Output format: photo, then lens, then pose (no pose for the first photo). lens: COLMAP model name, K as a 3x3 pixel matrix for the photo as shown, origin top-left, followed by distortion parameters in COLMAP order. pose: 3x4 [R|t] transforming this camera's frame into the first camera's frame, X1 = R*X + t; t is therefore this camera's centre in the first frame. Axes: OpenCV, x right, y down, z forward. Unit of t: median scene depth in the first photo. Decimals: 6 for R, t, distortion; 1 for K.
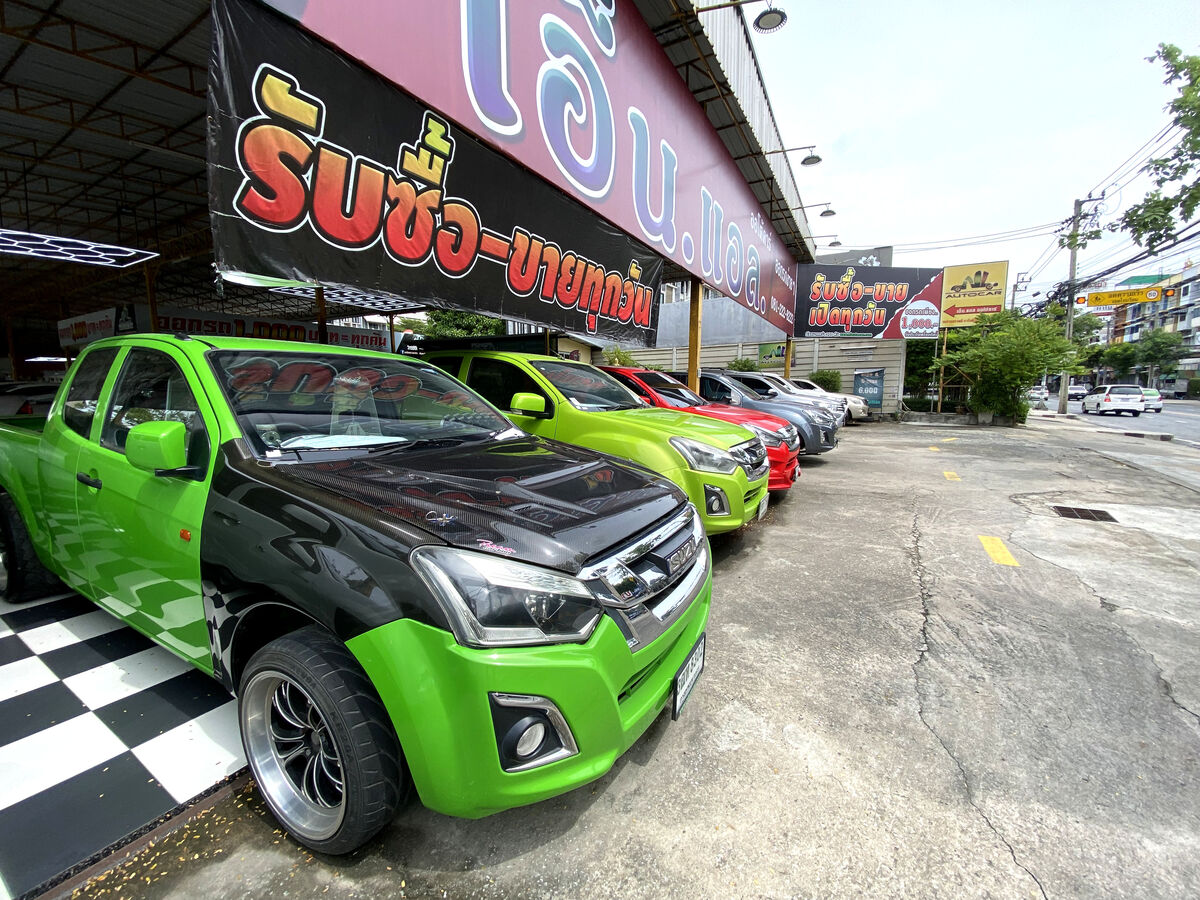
lens RADIAL K [[486.0, 0, 602.8], [0, 486.0, 451.5], [0, 0, 1]] dist [-0.001395, -0.006819]
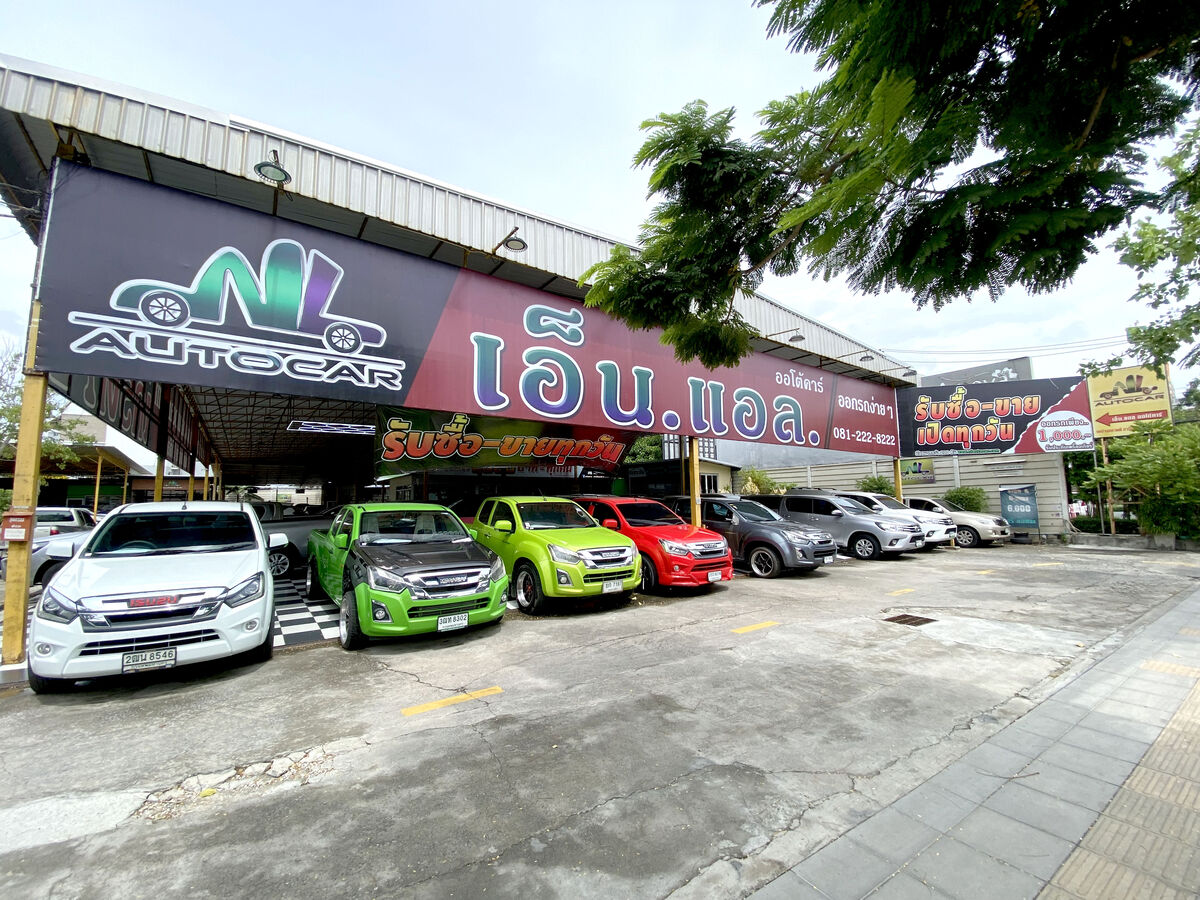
lens RADIAL K [[481.8, 0, 603.5], [0, 481.8, 449.0], [0, 0, 1]] dist [0.024941, -0.024350]
pose [[0.912356, -0.051770, -0.406111, 0.233886], [-0.044818, 0.973381, -0.224770, 0.004454], [0.406937, 0.223271, 0.885750, -0.155205]]
